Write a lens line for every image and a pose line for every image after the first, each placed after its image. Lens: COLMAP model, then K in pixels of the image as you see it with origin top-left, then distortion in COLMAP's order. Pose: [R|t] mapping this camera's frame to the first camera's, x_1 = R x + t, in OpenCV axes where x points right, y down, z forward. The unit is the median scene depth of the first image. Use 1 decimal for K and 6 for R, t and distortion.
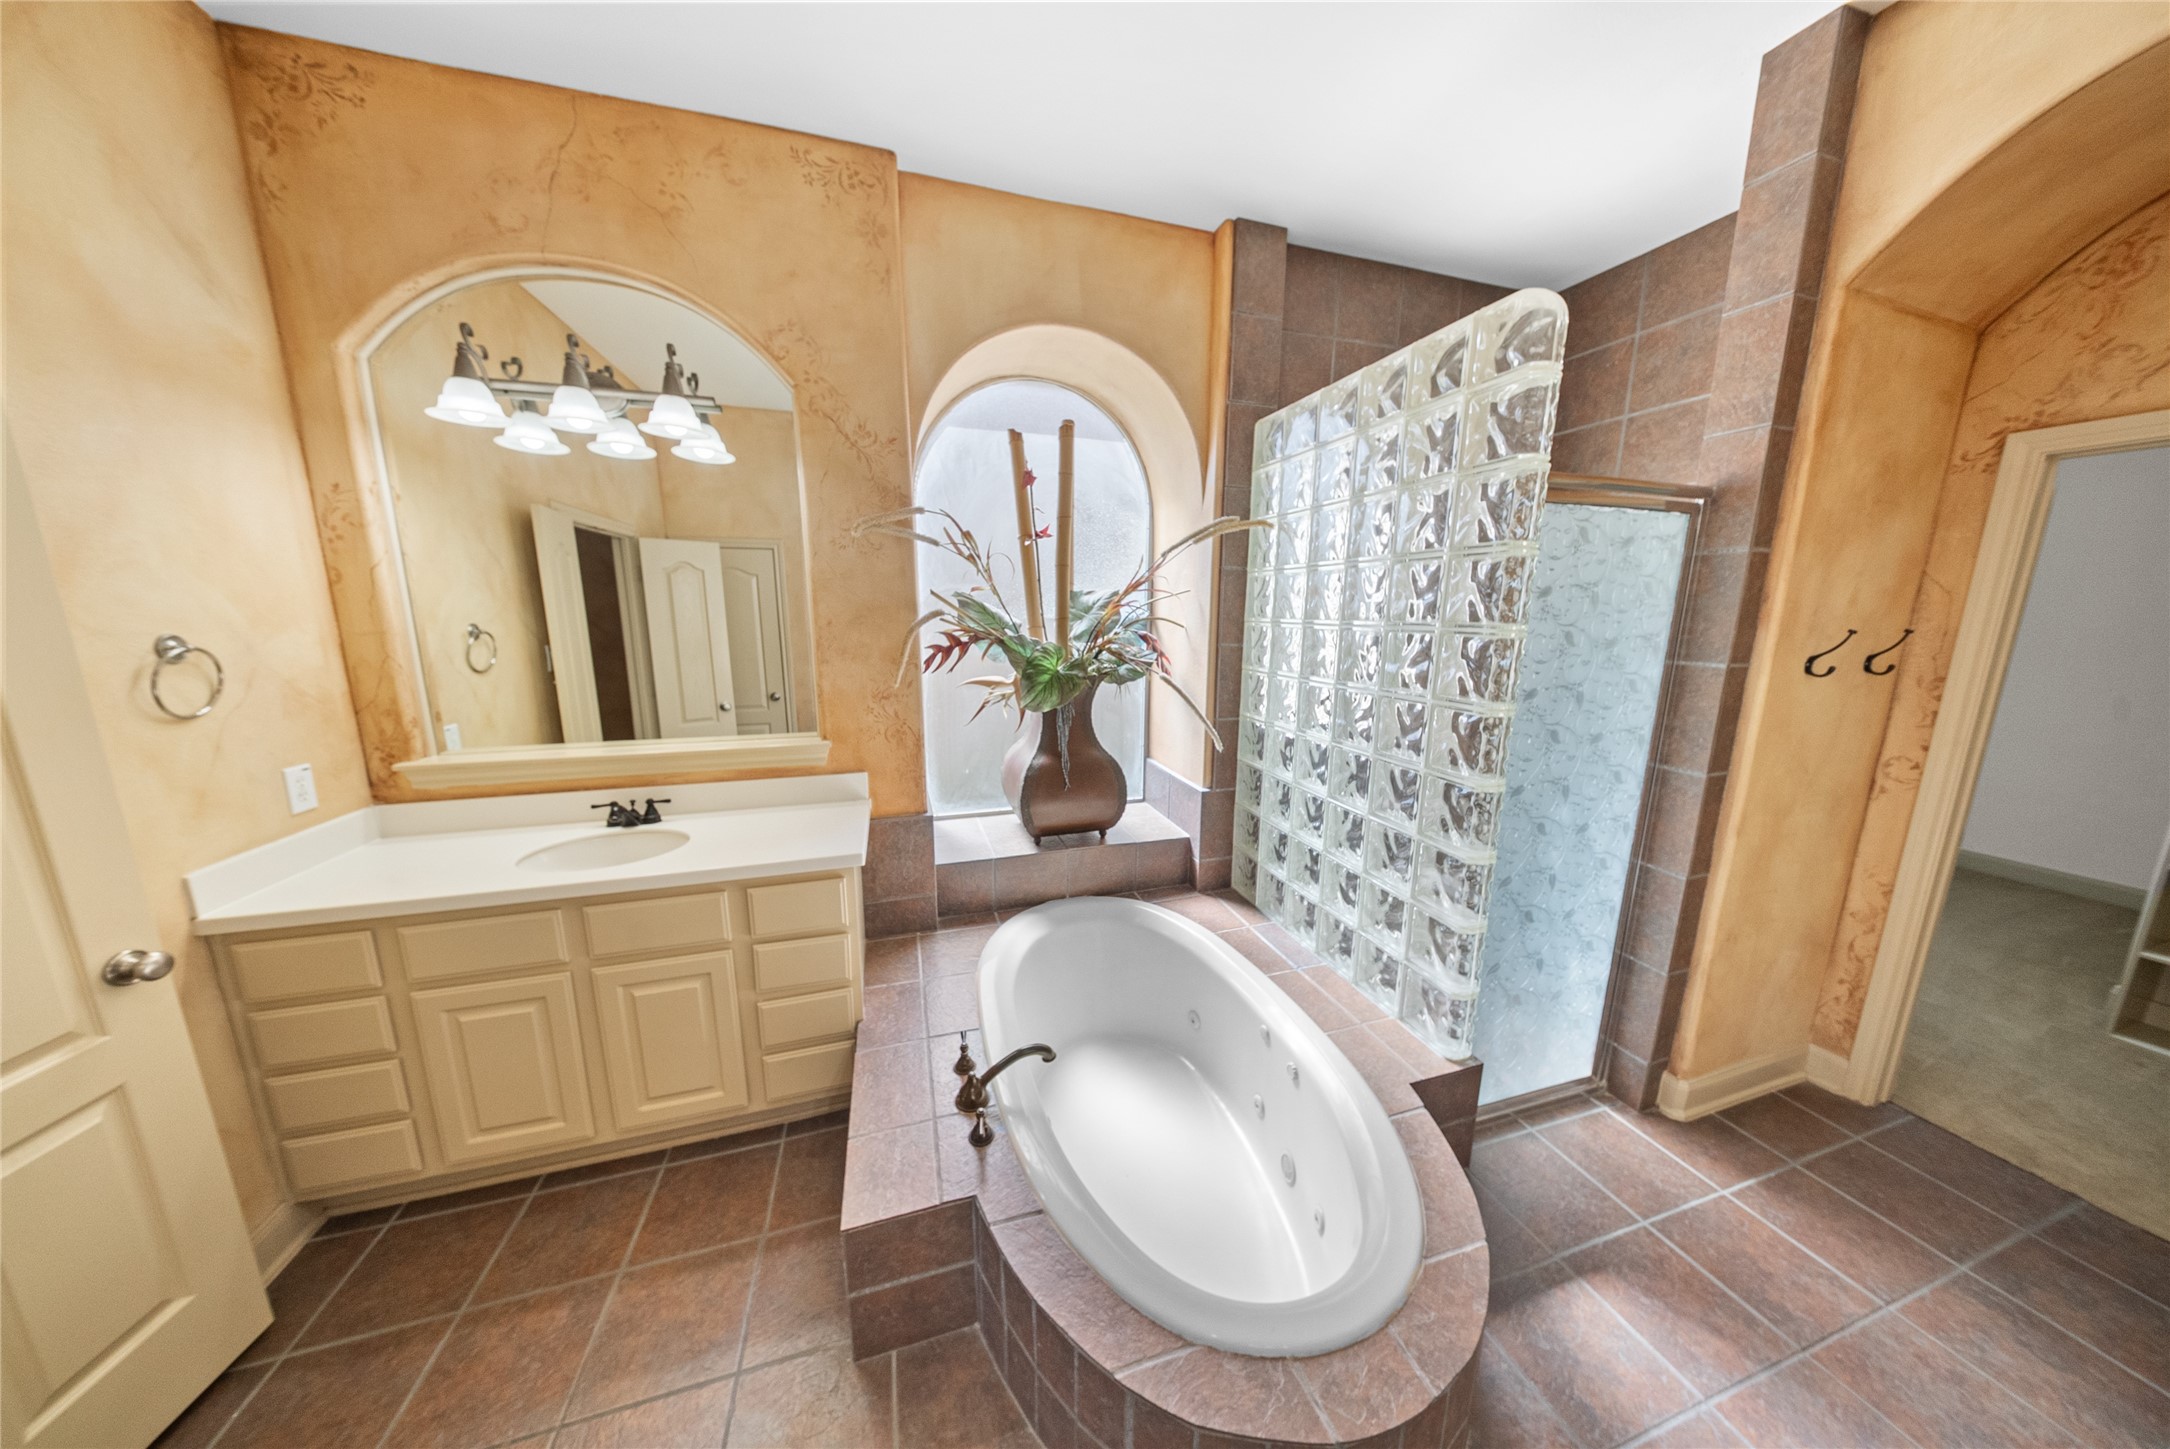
lens RADIAL K [[634.7, 0, 1085.0], [0, 634.7, 724.5], [0, 0, 1]] dist [0.000508, -0.001424]
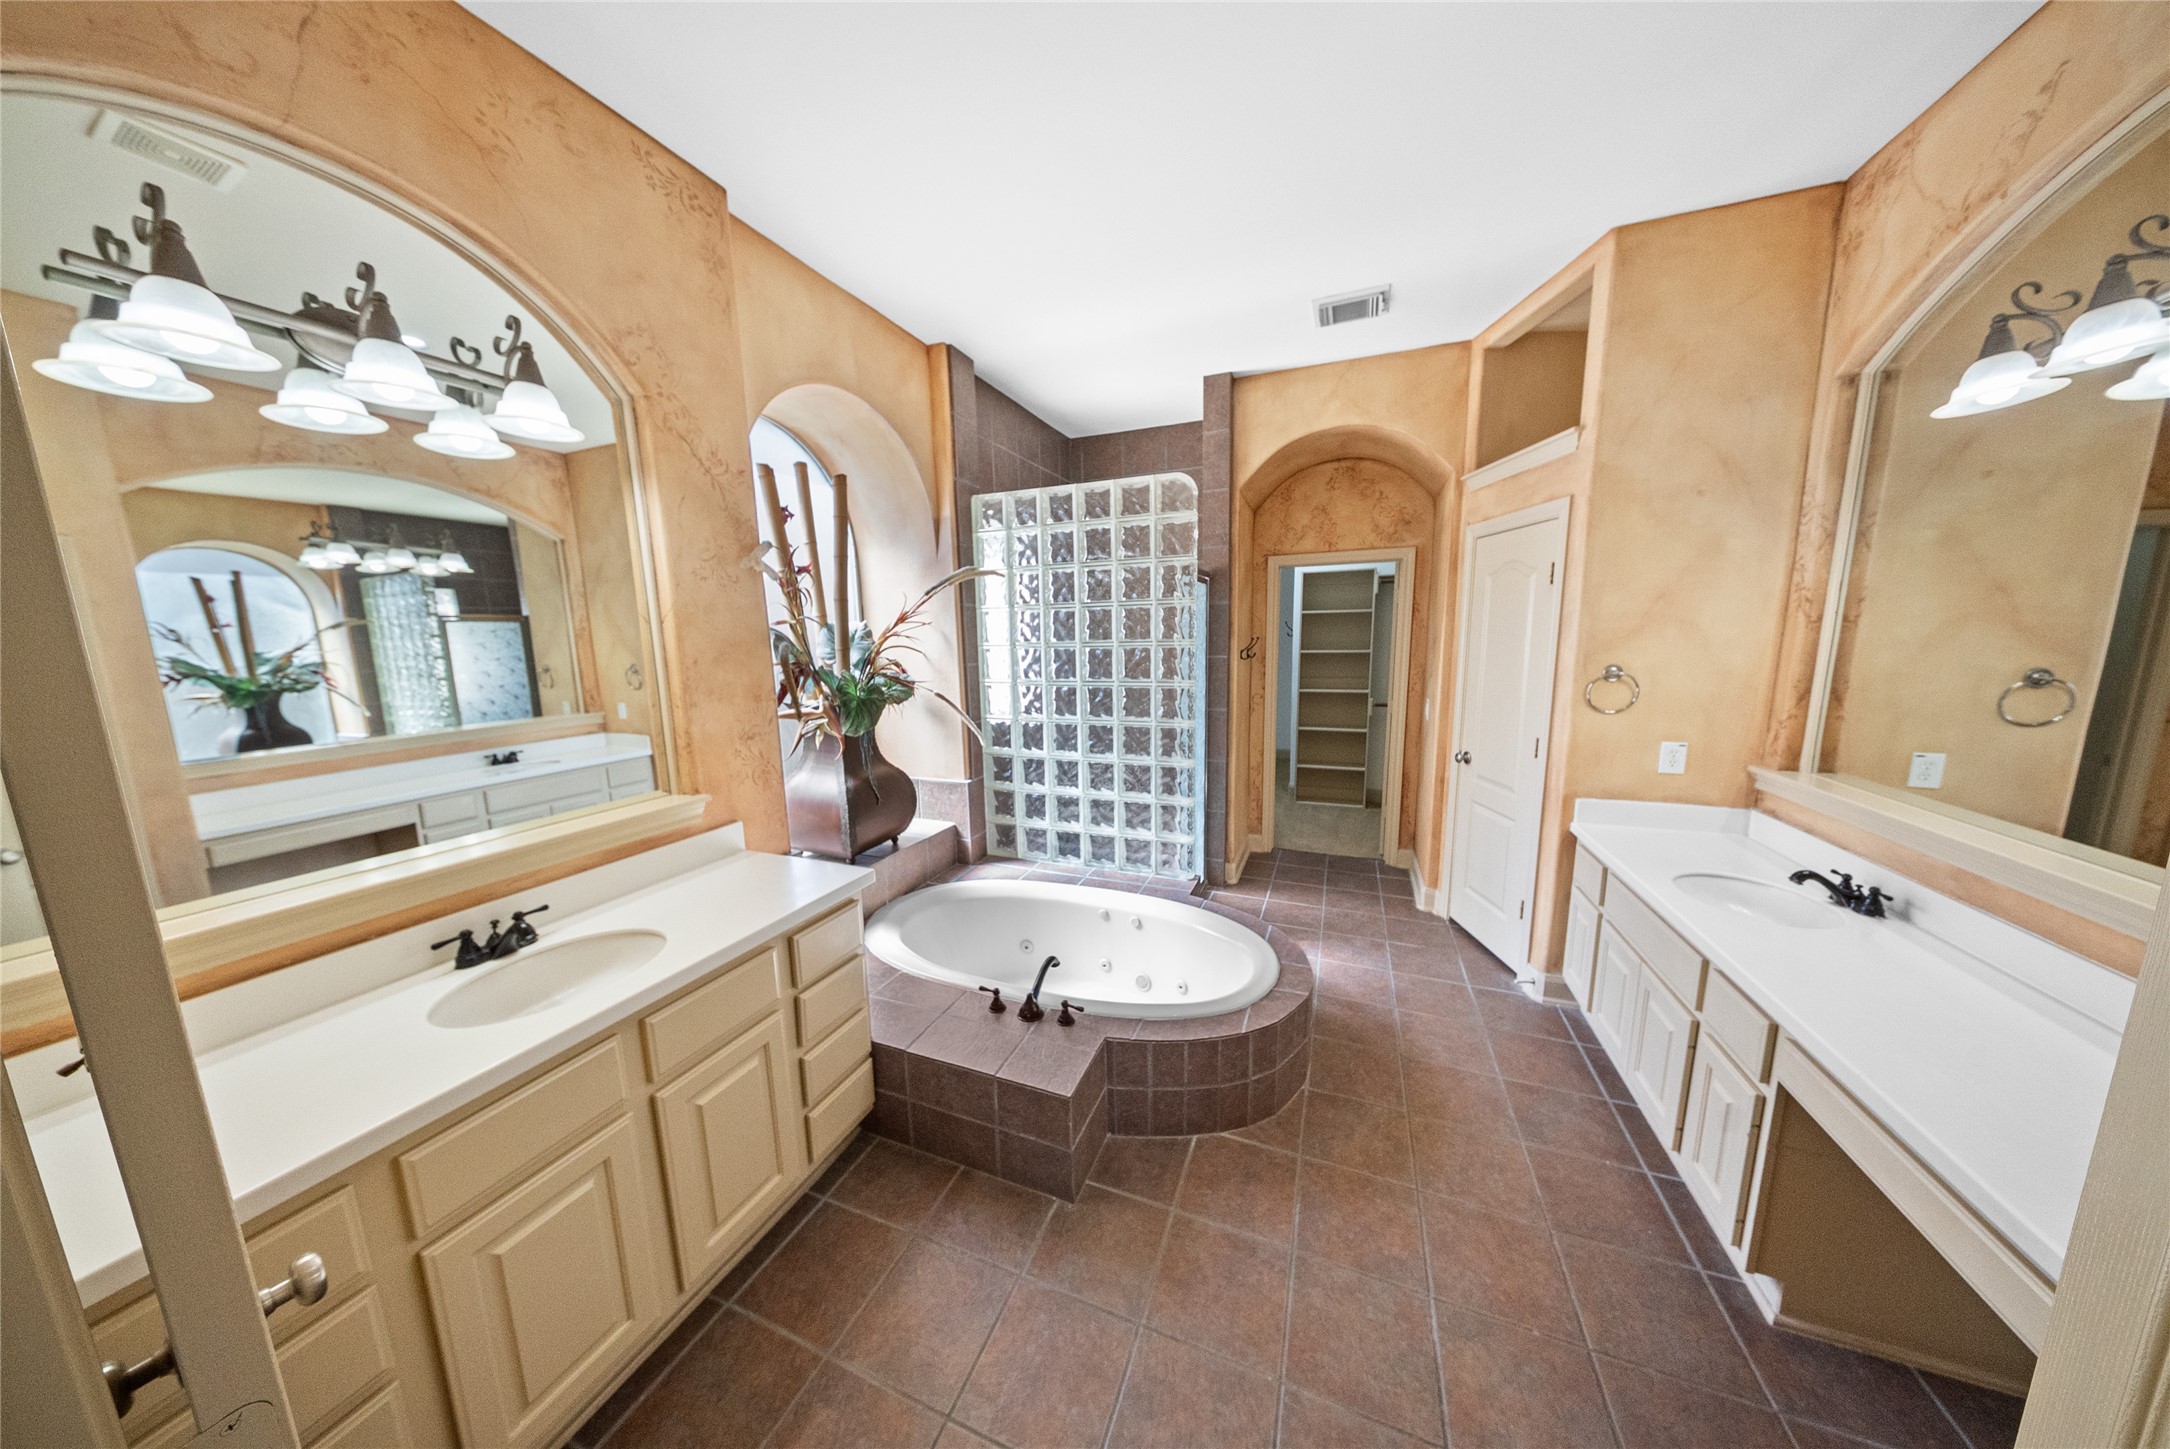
lens RADIAL K [[634.7, 0, 1085.0], [0, 634.7, 724.5], [0, 0, 1]] dist [0.000508, -0.001424]
pose [[0.633458, -0.130186, 0.762747, -0.782815], [0.164683, 0.985844, 0.031496, -0.010506], [-0.756050, 0.105660, 0.645929, 0.014044]]
